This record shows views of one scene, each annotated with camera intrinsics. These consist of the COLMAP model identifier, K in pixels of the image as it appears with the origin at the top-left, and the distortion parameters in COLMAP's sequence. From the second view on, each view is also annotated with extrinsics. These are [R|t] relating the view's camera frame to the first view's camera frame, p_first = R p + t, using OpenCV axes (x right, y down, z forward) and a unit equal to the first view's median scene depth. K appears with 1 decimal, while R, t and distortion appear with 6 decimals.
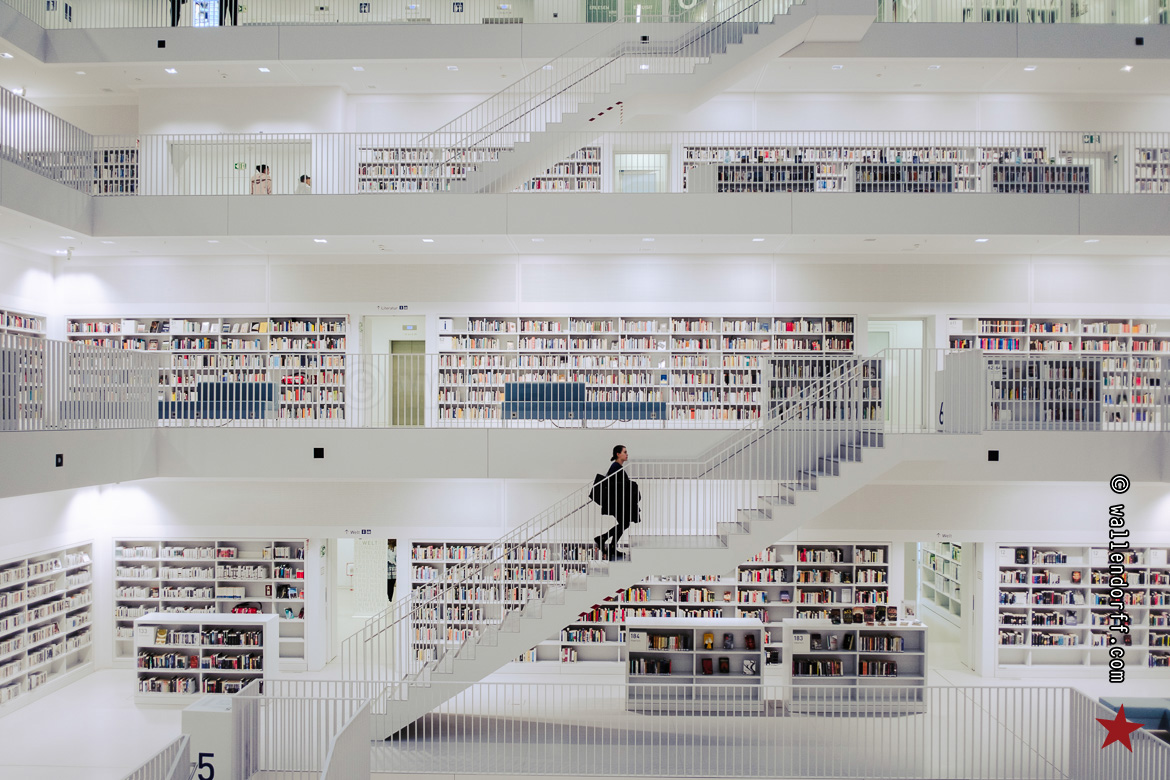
lens RADIAL K [[889.2, 0, 584.9], [0, 889.2, 385.5], [0, 0, 1]] dist [-0.014201, -0.000665]
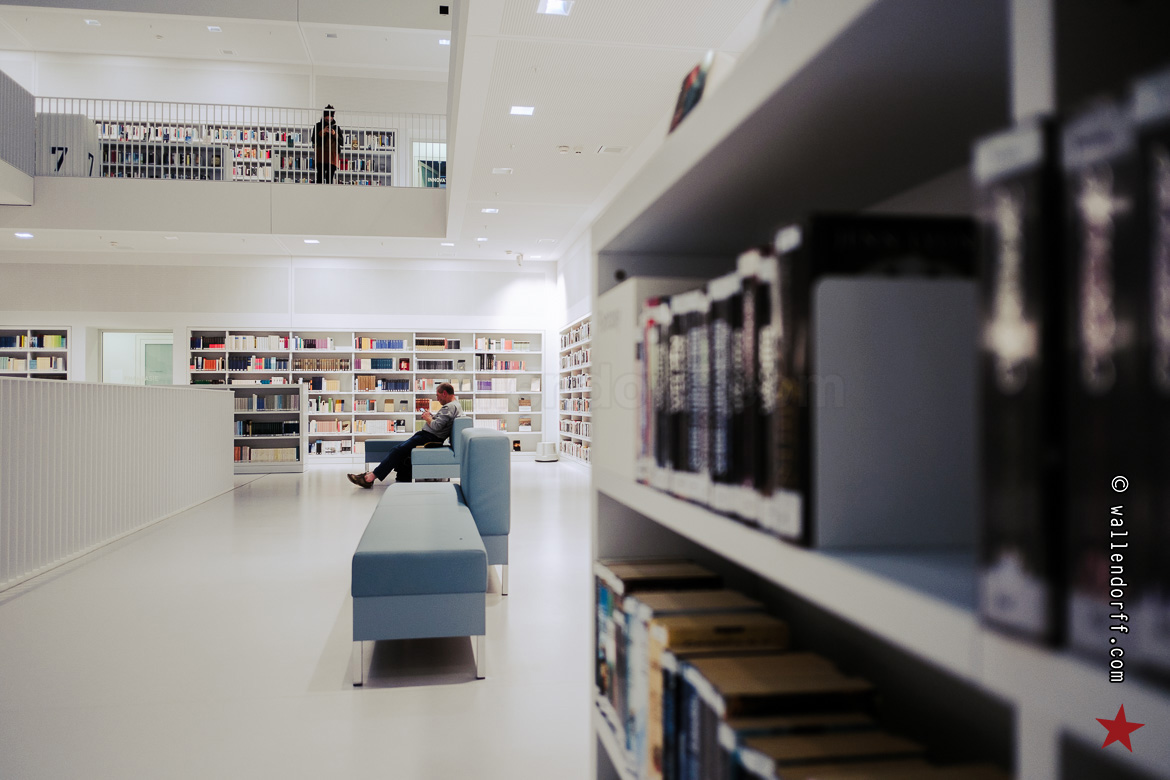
lens RADIAL K [[1049.7, 0, 585.9], [0, 1049.7, 392.7], [0, 0, 1]] dist [-0.000659, -0.005294]
pose [[0.984455, -0.002203, 0.175626, 0.540525], [0.006263, 0.999726, -0.022568, 0.002493], [-0.175528, 0.023318, 0.984198, -0.008806]]
